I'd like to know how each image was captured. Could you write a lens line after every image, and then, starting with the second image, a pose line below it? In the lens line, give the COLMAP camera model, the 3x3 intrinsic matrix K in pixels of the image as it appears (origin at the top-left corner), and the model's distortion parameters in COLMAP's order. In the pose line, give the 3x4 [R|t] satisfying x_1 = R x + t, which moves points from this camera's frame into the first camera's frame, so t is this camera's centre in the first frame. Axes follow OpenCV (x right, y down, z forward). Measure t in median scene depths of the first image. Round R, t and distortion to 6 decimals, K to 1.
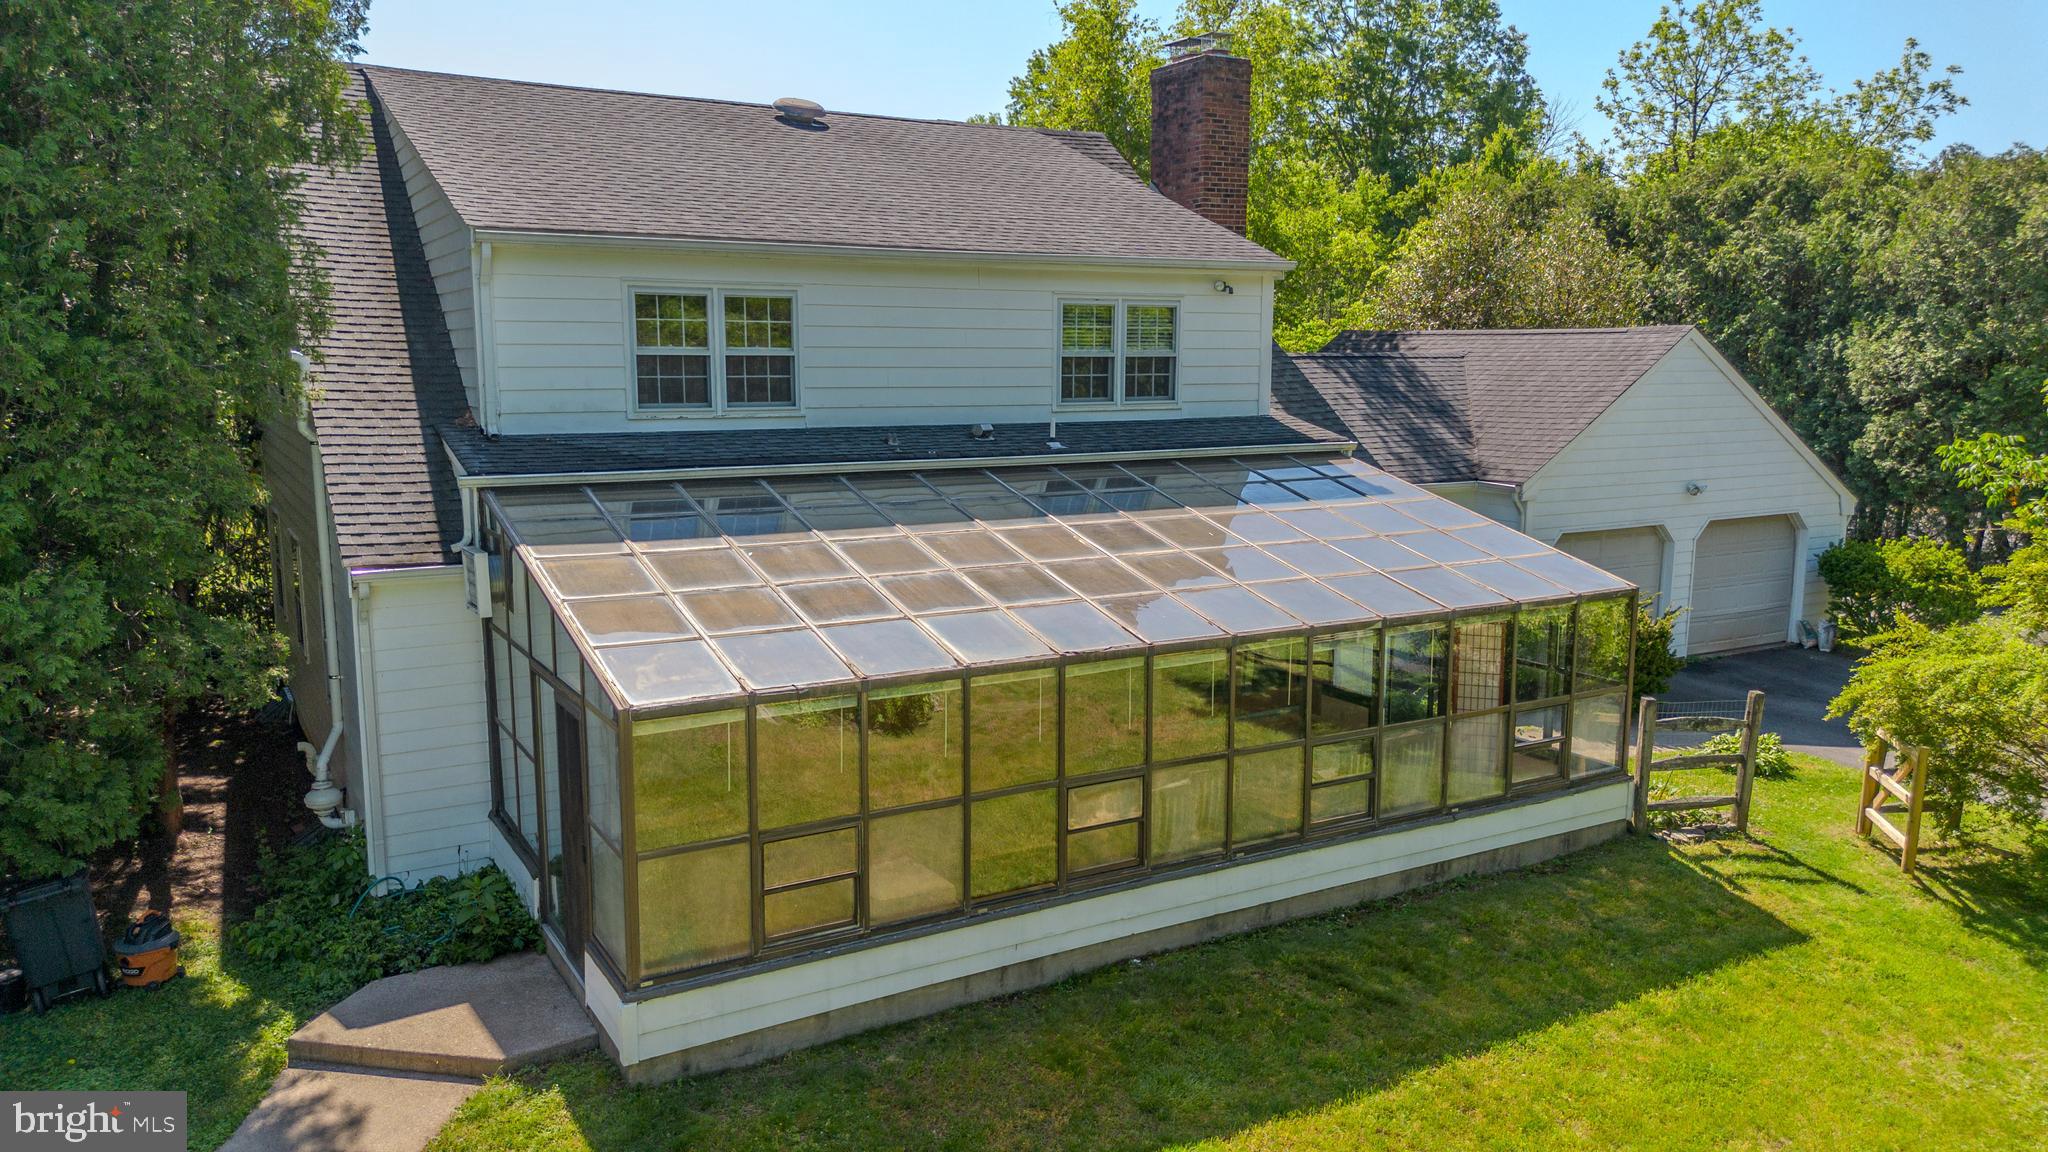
lens RADIAL K [[1440.5, 0, 1024.0], [0, 1440.5, 576.0], [0, 0, 1]] dist [0.072363, -0.082485]
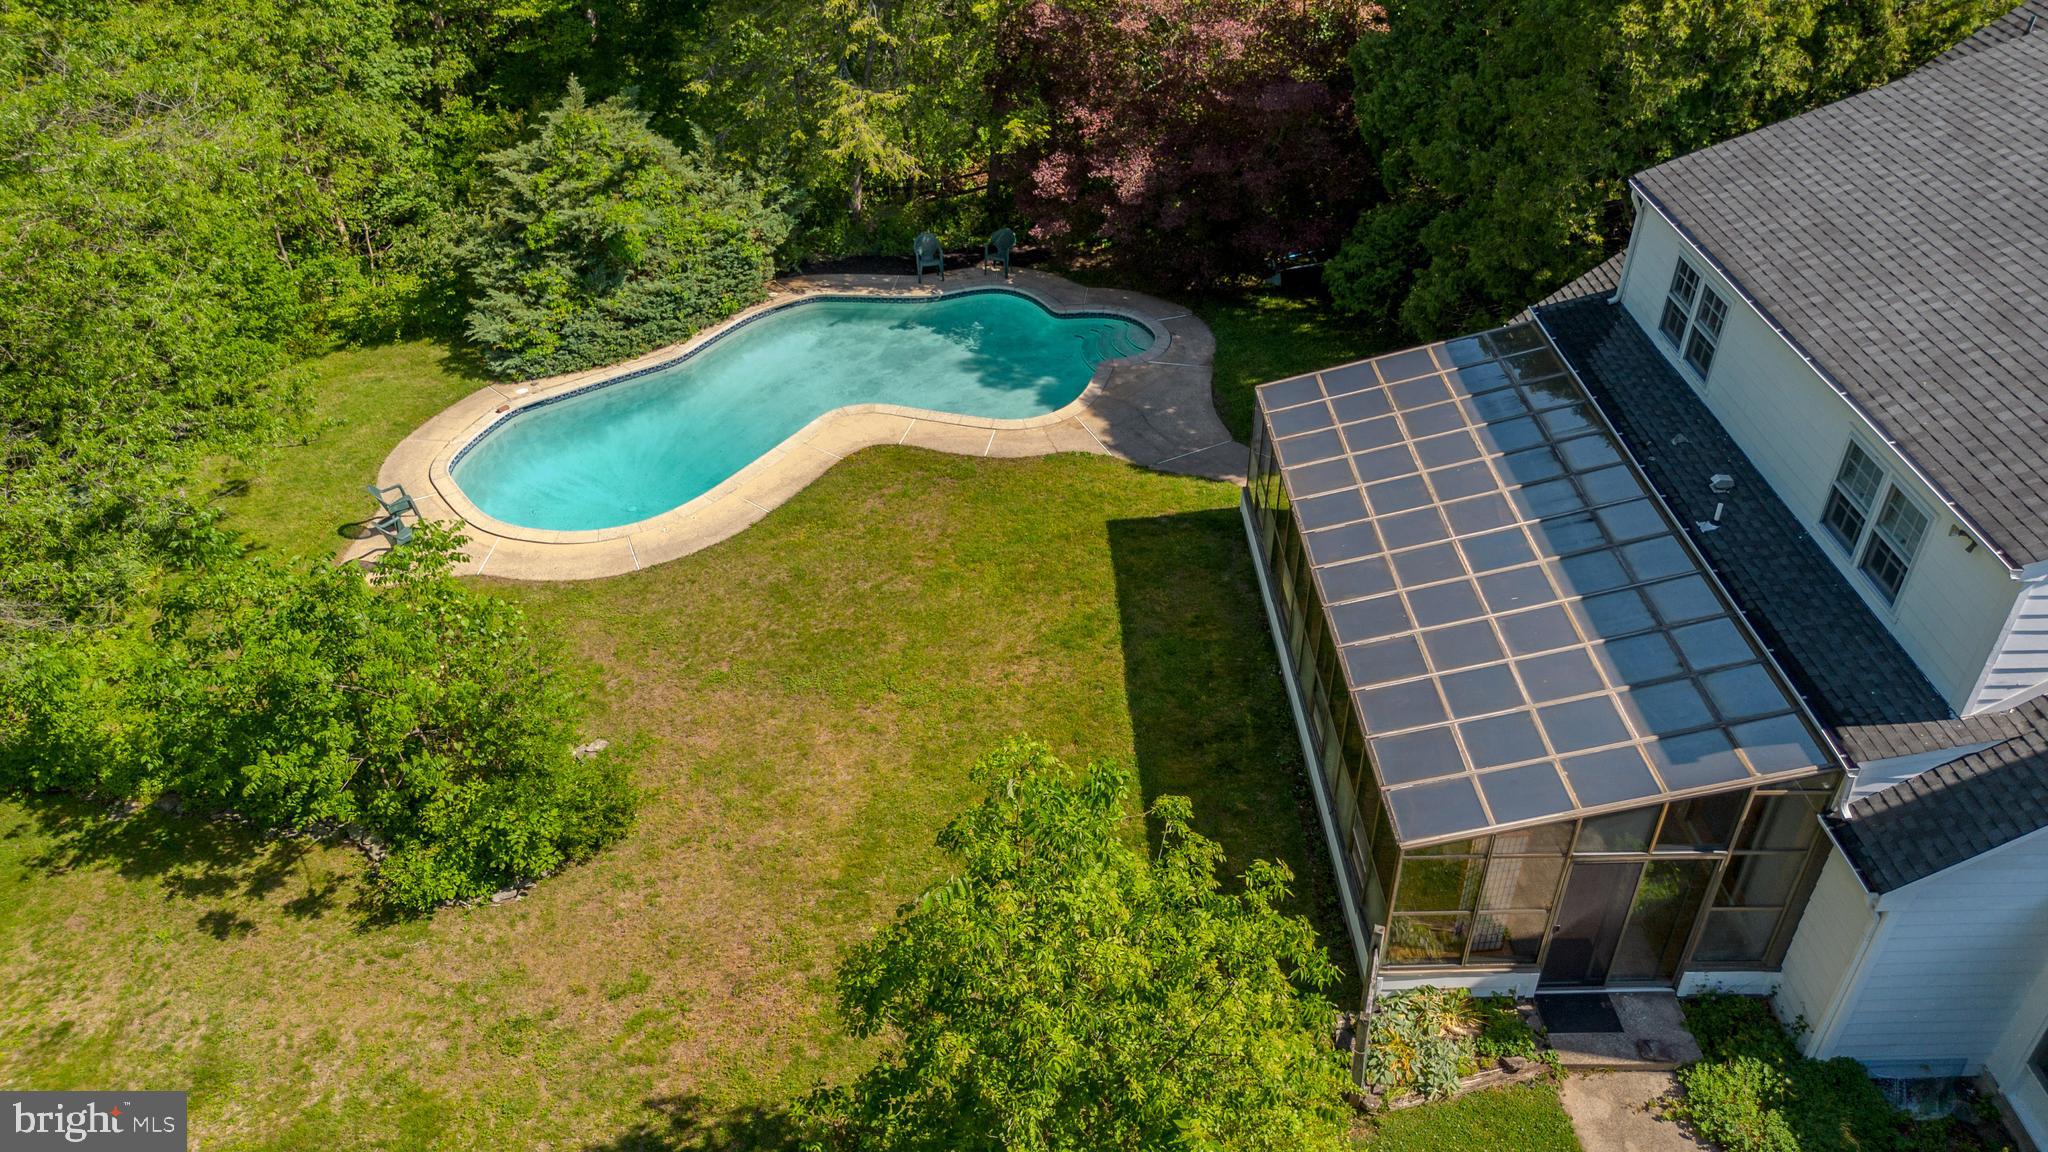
lens RADIAL K [[1440.5, 0, 1024.0], [0, 1440.5, 576.0], [0, 0, 1]] dist [0.072363, -0.082485]
pose [[-0.488670, 0.514909, -0.704323, 1.159775], [-0.120895, 0.759525, 0.639145, -0.761318], [0.864052, 0.397479, -0.308907, 0.979170]]
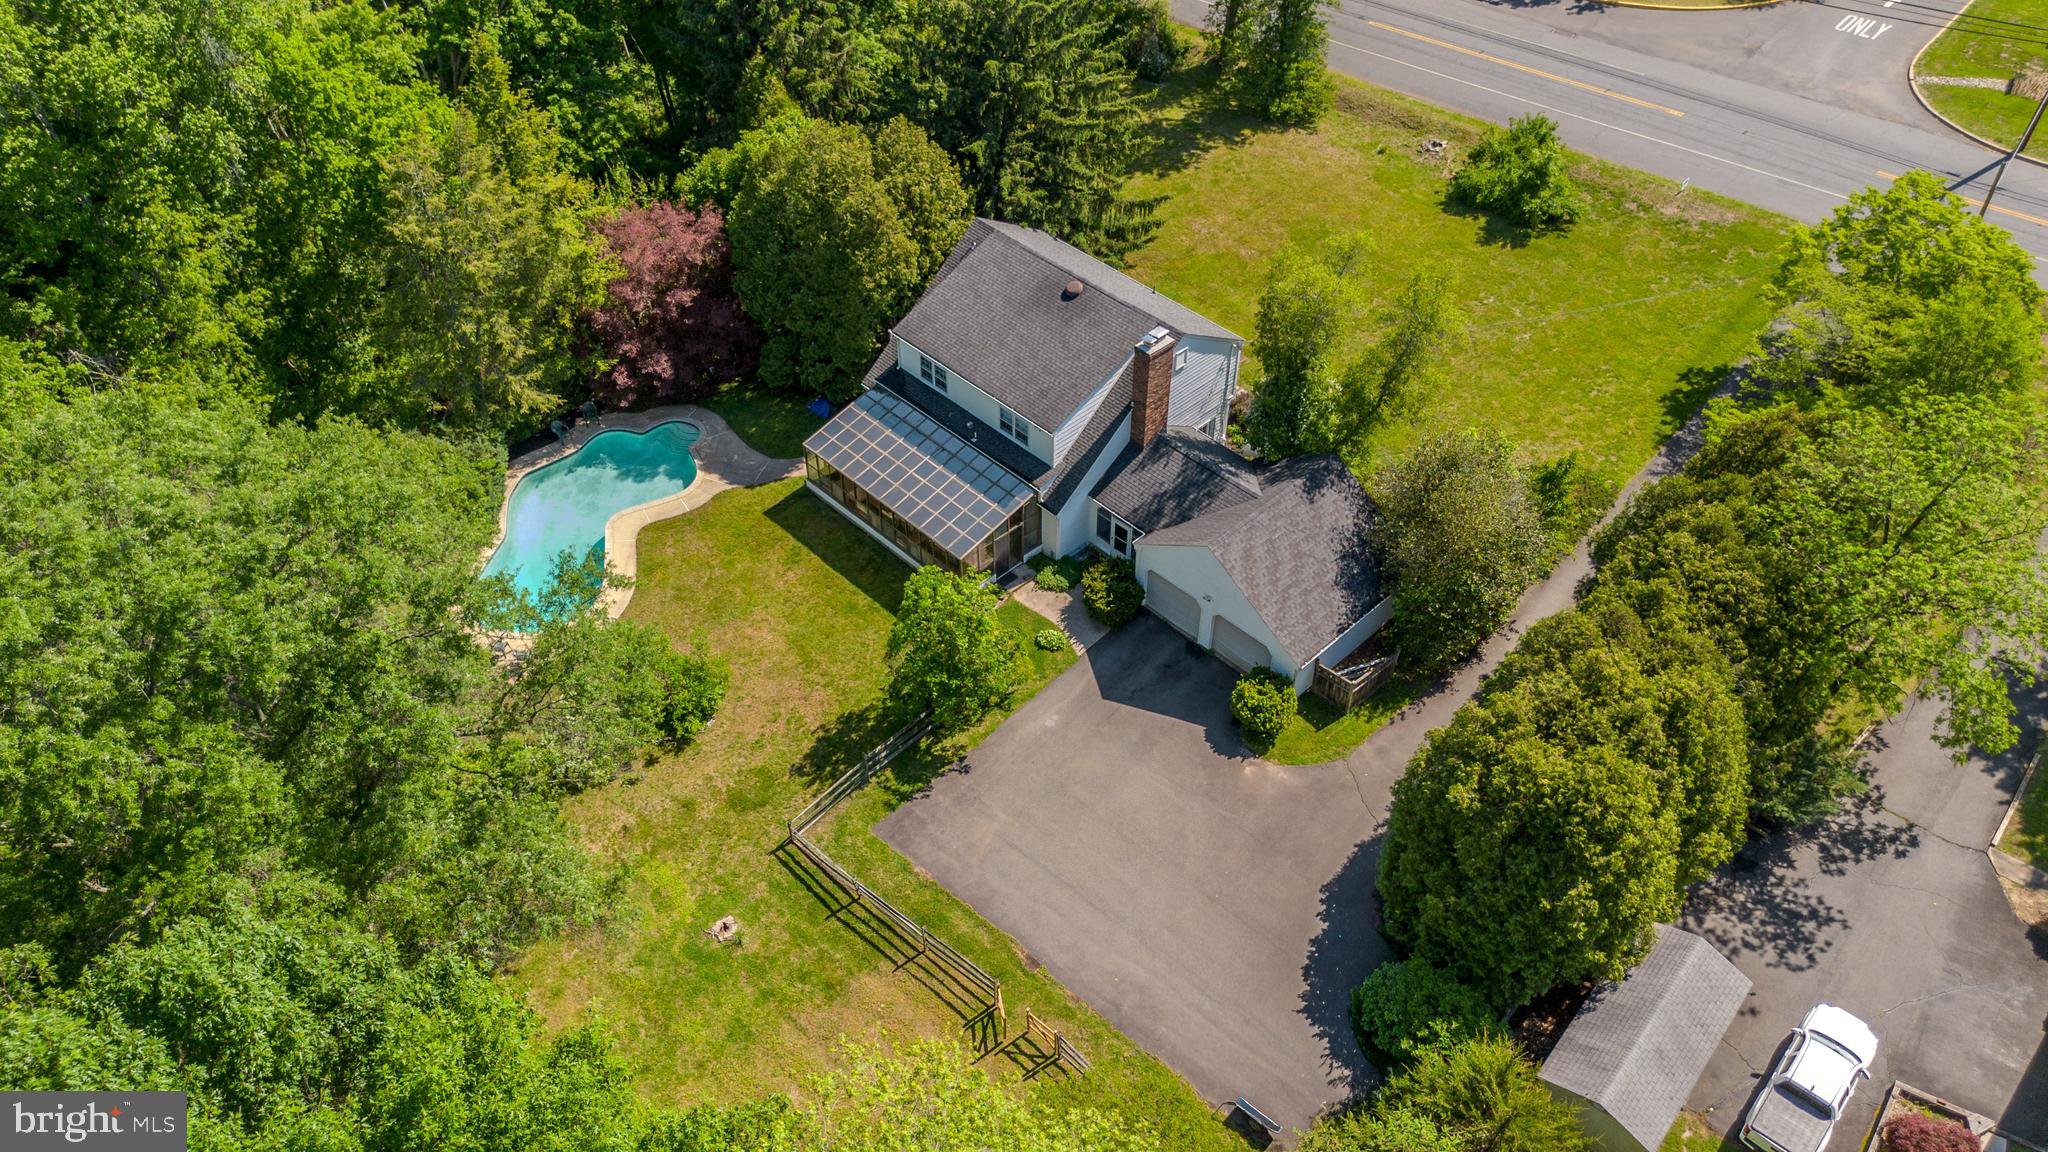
lens RADIAL K [[1440.5, 0, 1024.0], [0, 1440.5, 576.0], [0, 0, 1]] dist [0.072363, -0.082485]
pose [[0.239669, 0.676927, -0.695937, 3.151988], [-0.145482, 0.733776, 0.663632, -2.536550], [0.959893, -0.057806, 0.274344, 0.073802]]
